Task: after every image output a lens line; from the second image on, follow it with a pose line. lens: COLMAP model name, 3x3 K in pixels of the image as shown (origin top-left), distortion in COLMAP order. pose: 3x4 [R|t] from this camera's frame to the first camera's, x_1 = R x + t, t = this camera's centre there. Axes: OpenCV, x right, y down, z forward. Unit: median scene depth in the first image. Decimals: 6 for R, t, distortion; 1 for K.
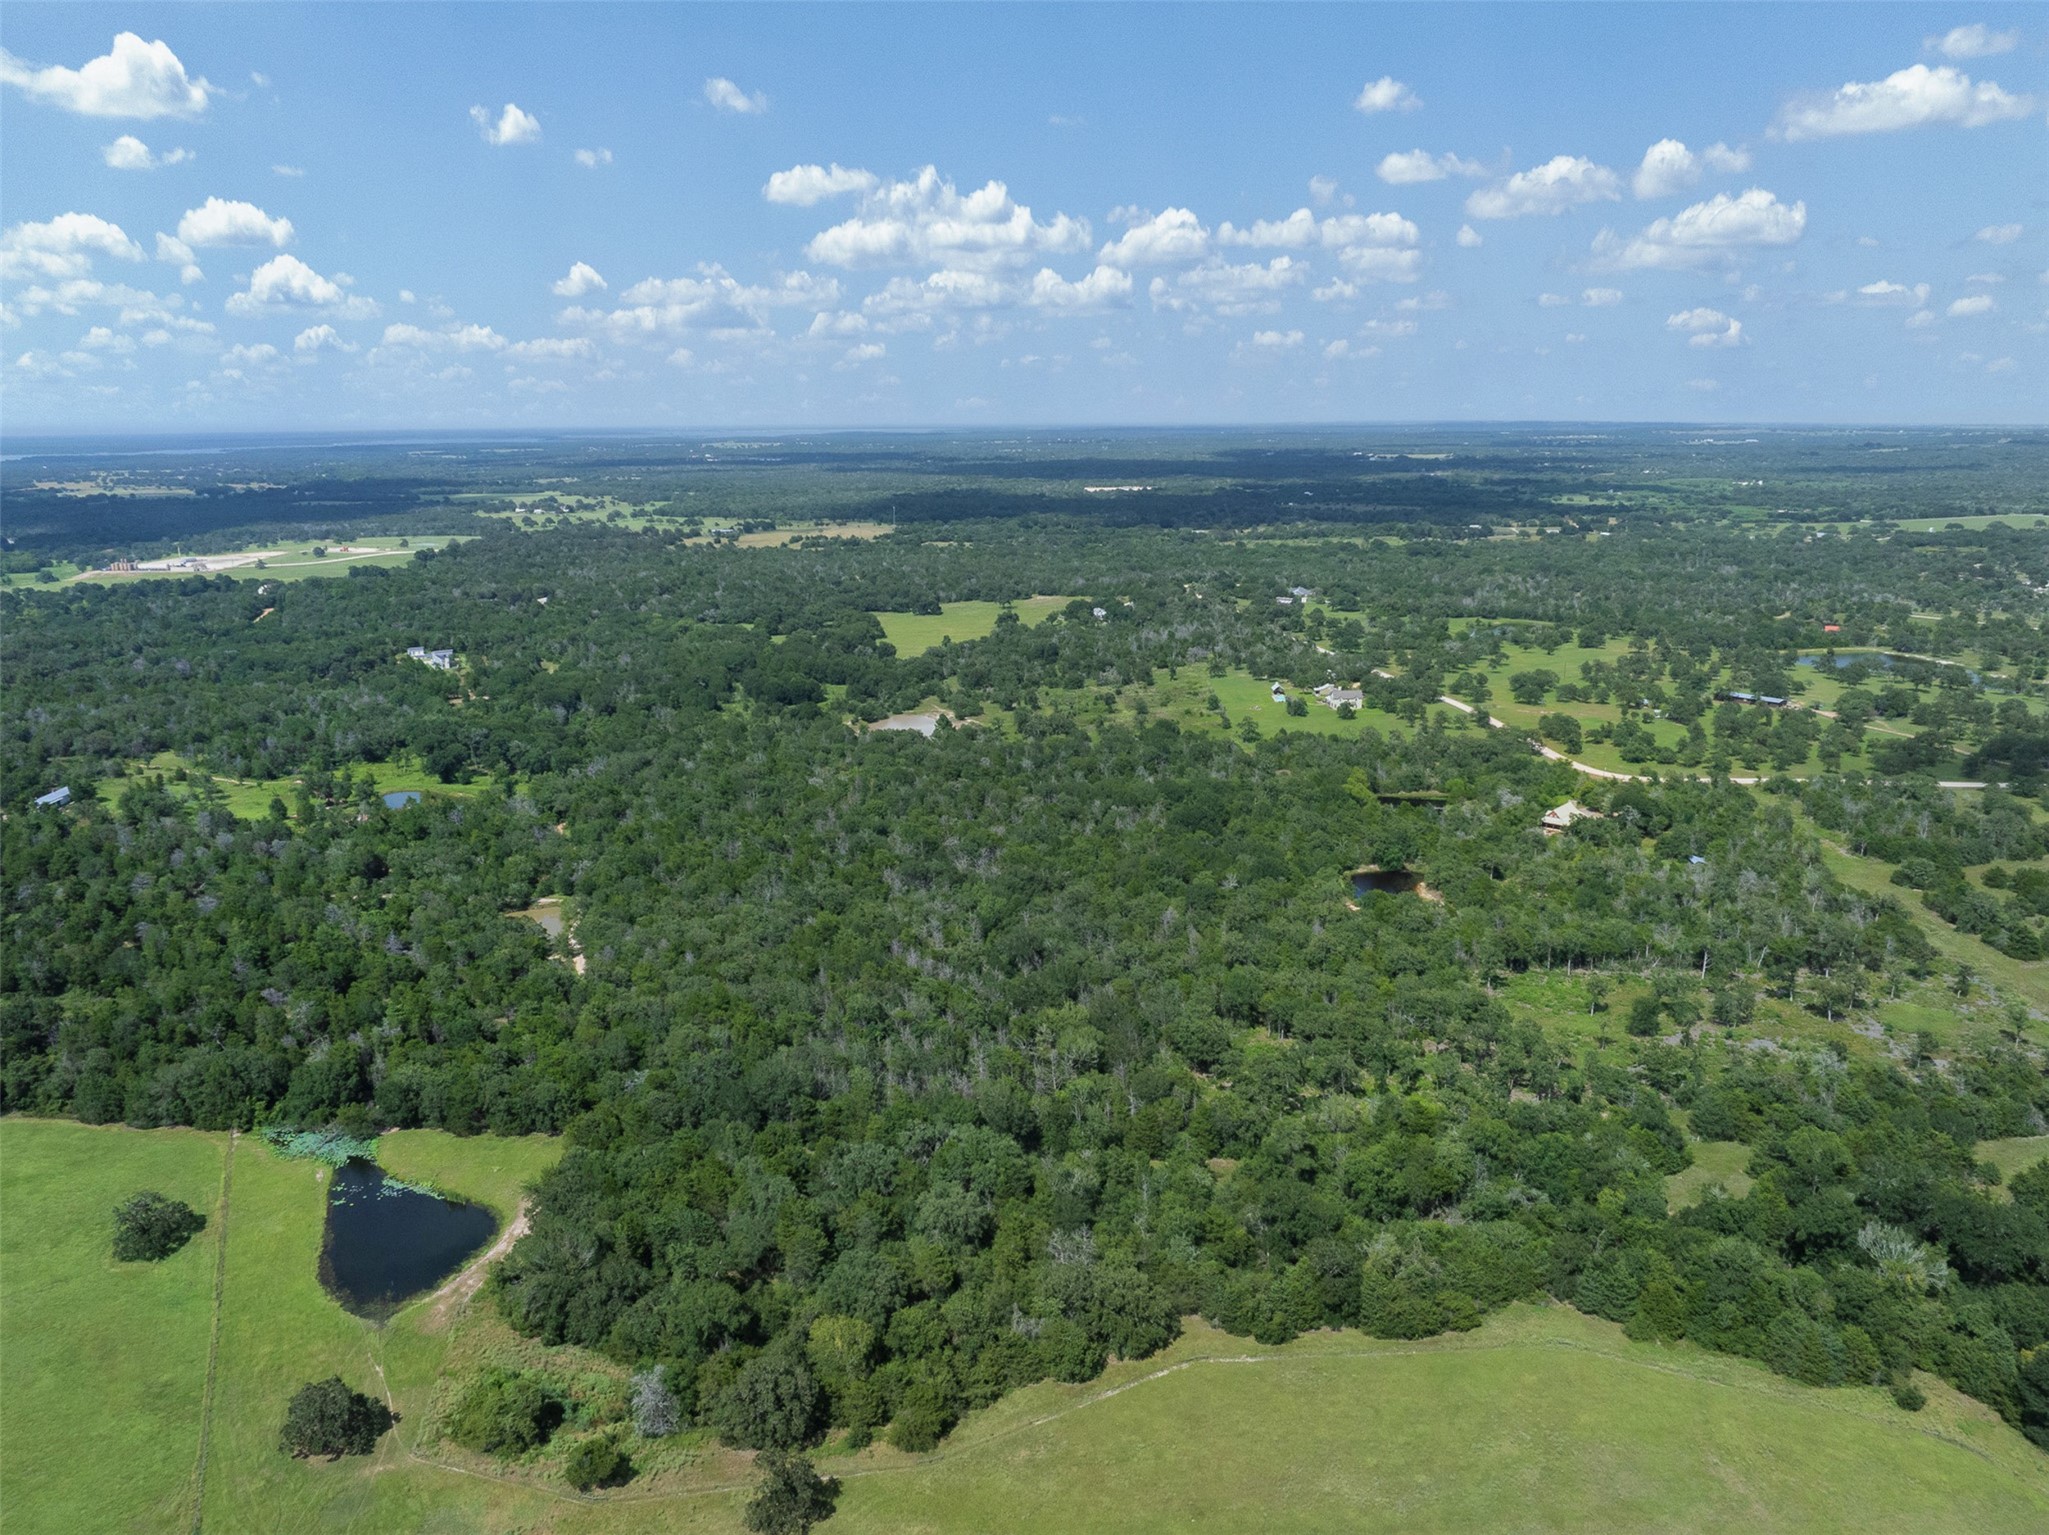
lens RADIAL K [[1446.7, 0, 1016.6], [0, 1446.7, 772.7], [0, 0, 1]] dist [-0.035771, 0.004191]
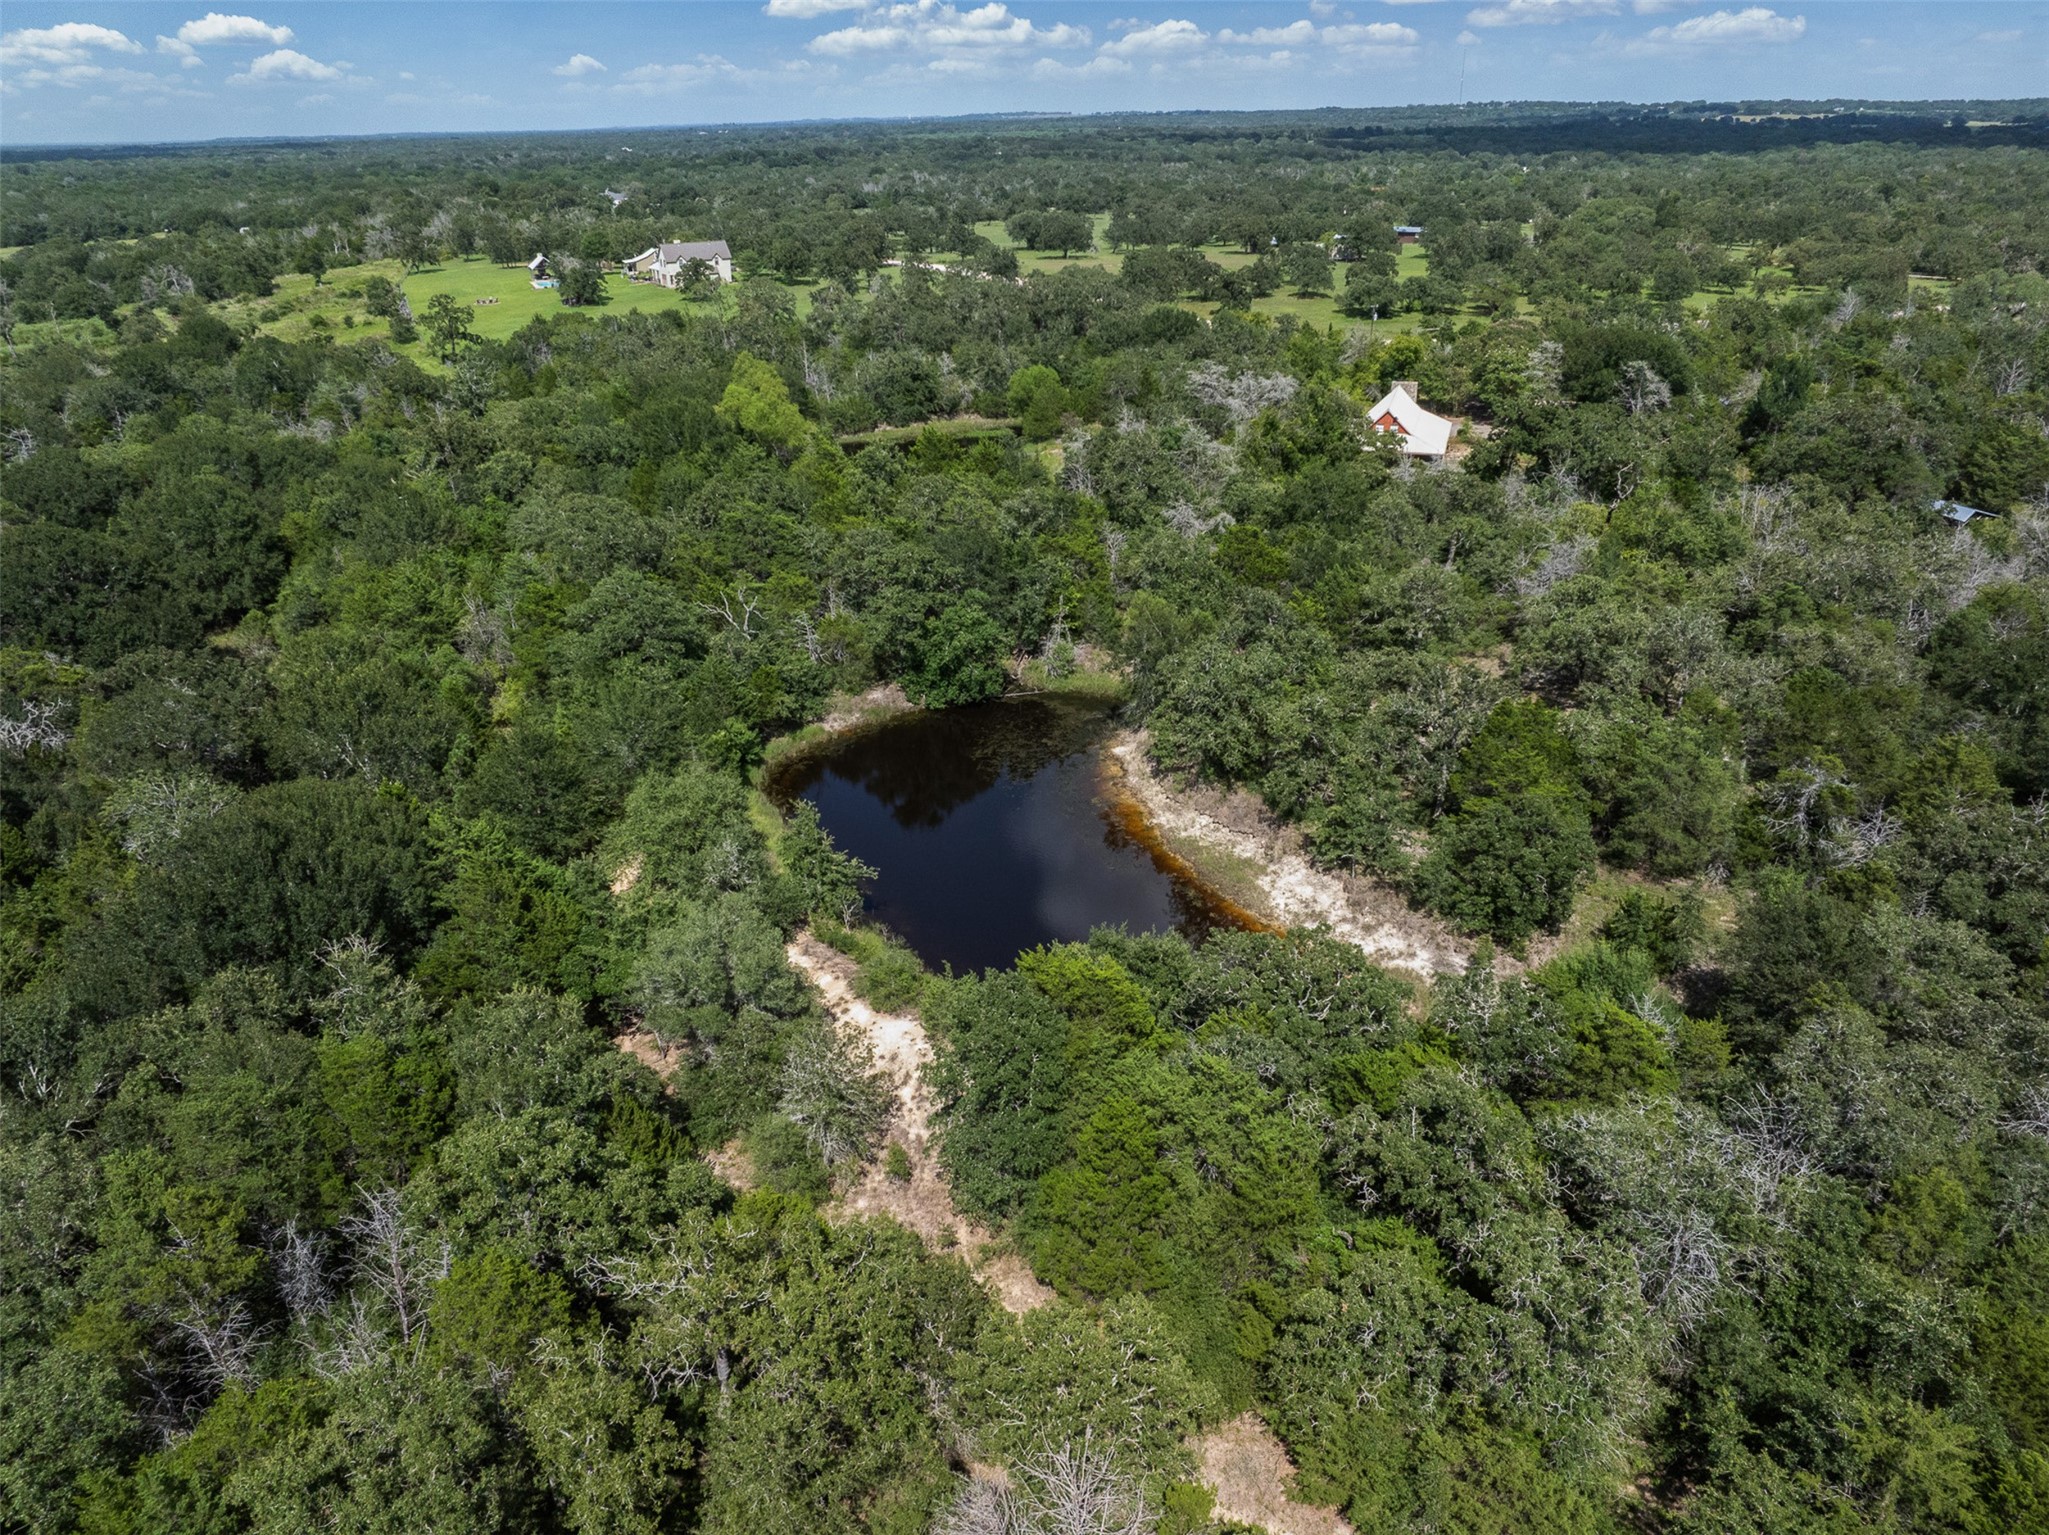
lens RADIAL K [[1446.7, 0, 1027.7], [0, 1446.7, 770.0], [0, 0, 1]] dist [-0.035771, 0.004191]
pose [[0.903802, -0.179586, 0.388448, 0.174982], [0.107065, 0.973711, 0.201056, 0.032233], [-0.414343, -0.140126, 0.899269, 0.776985]]
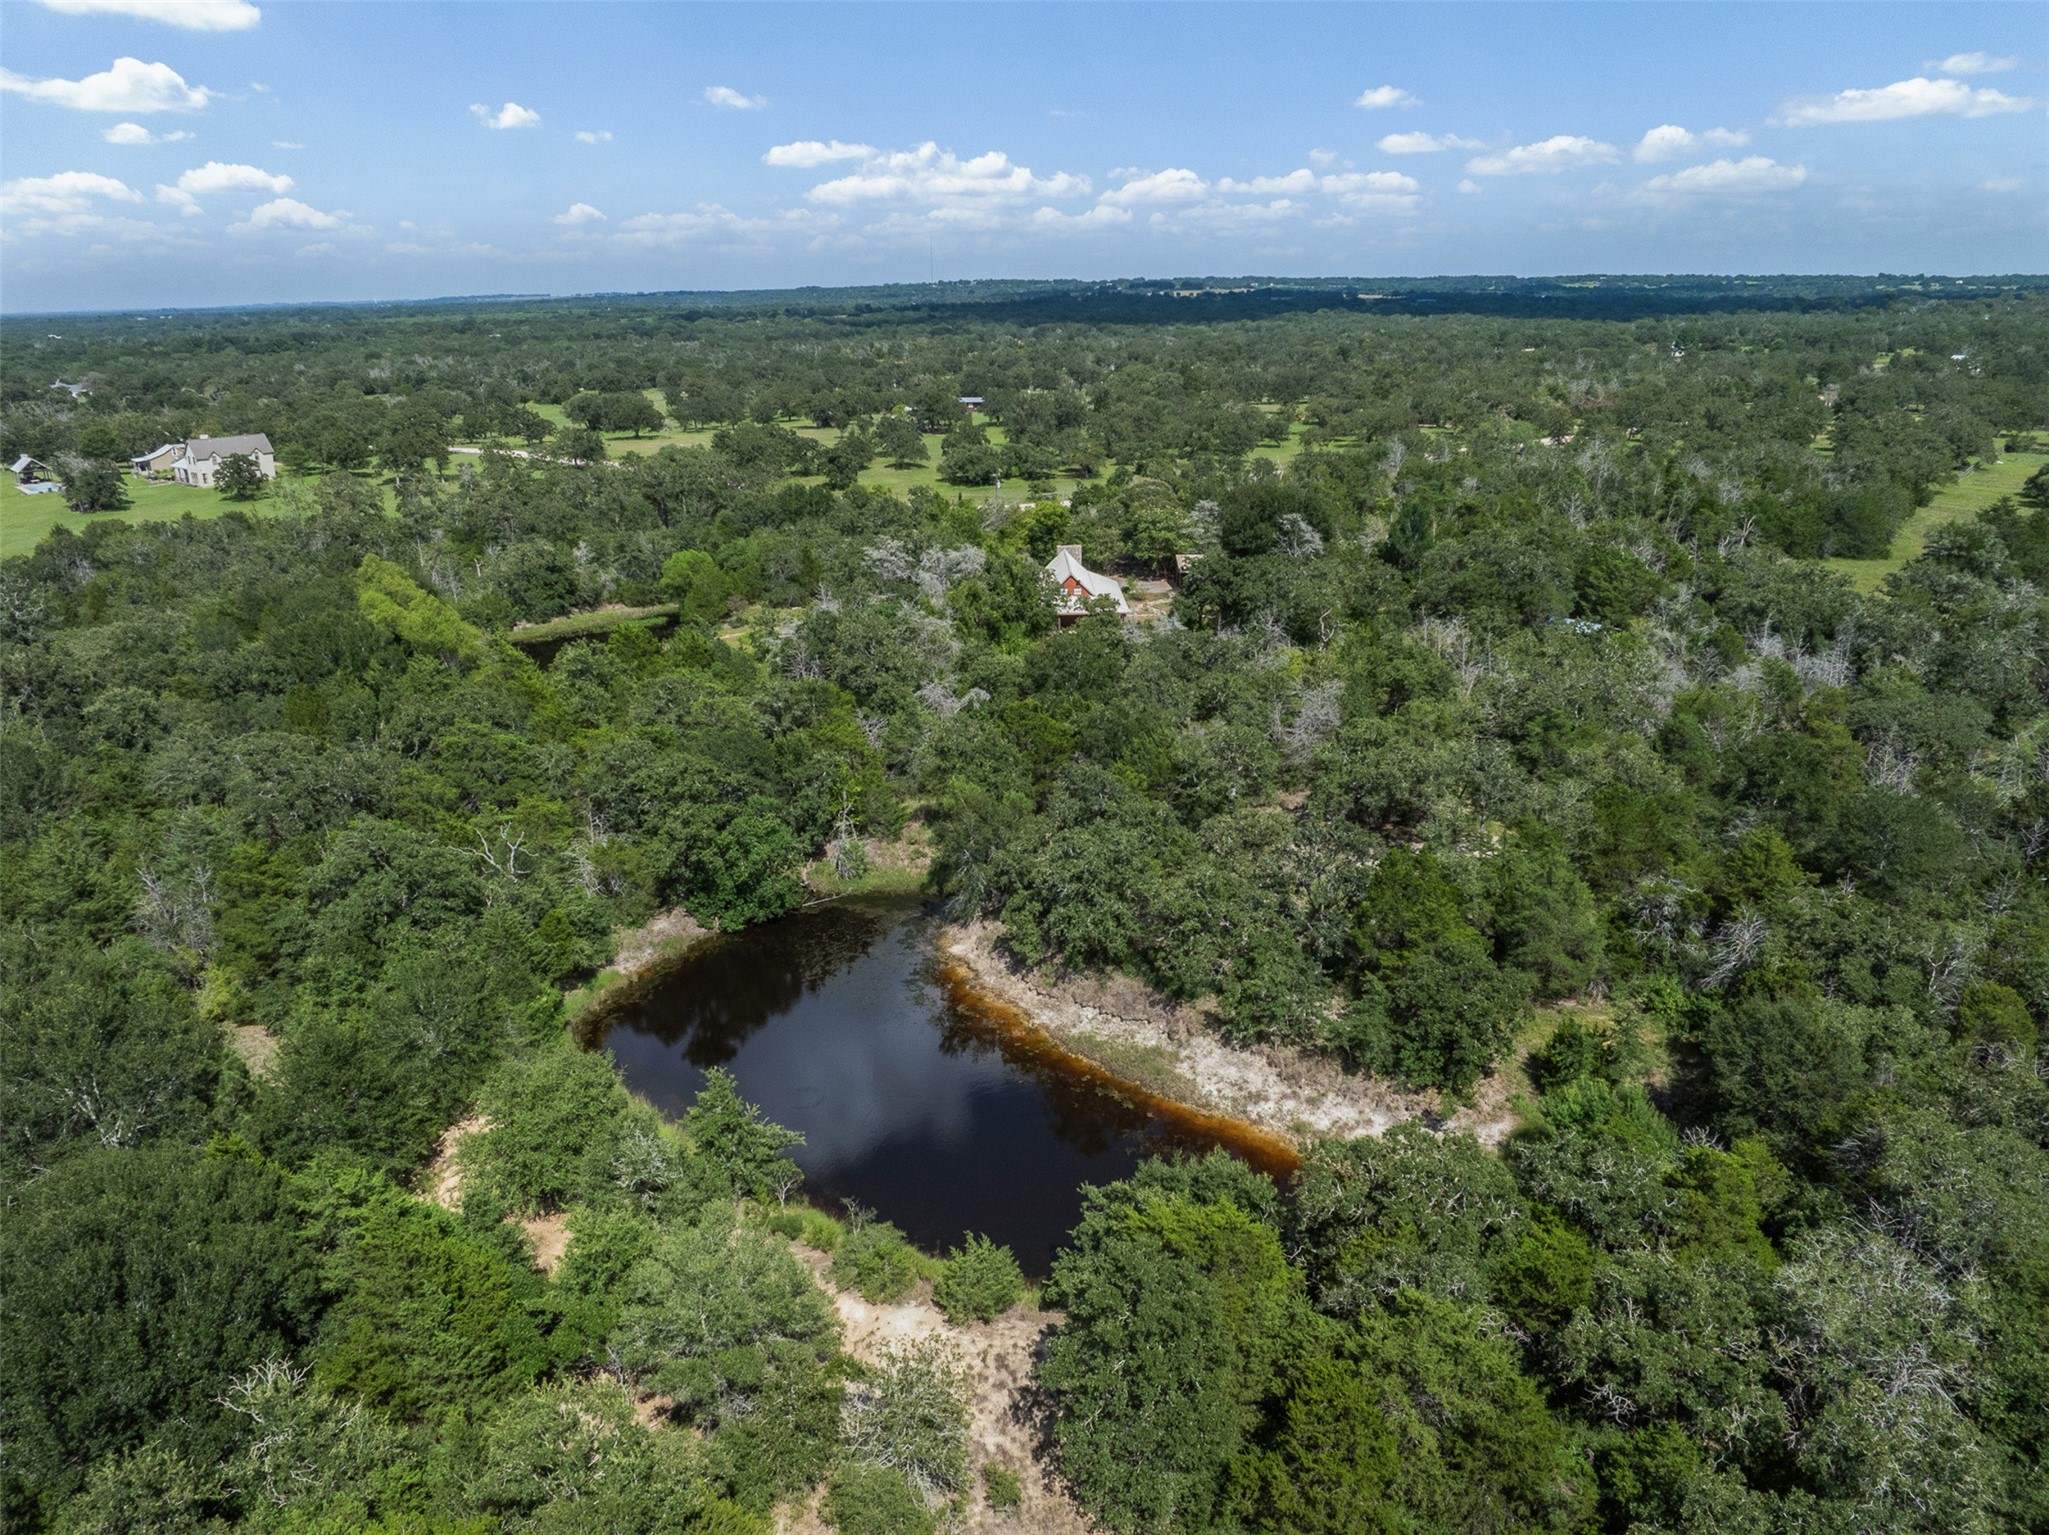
lens RADIAL K [[1446.7, 0, 1028.0], [0, 1446.7, 757.0], [0, 0, 1]] dist [-0.035771, 0.004191]
pose [[0.710806, -0.217210, 0.669010, 0.149166], [0.174824, 0.975835, 0.131083, 0.023091], [-0.681316, 0.023784, 0.731603, 0.809754]]
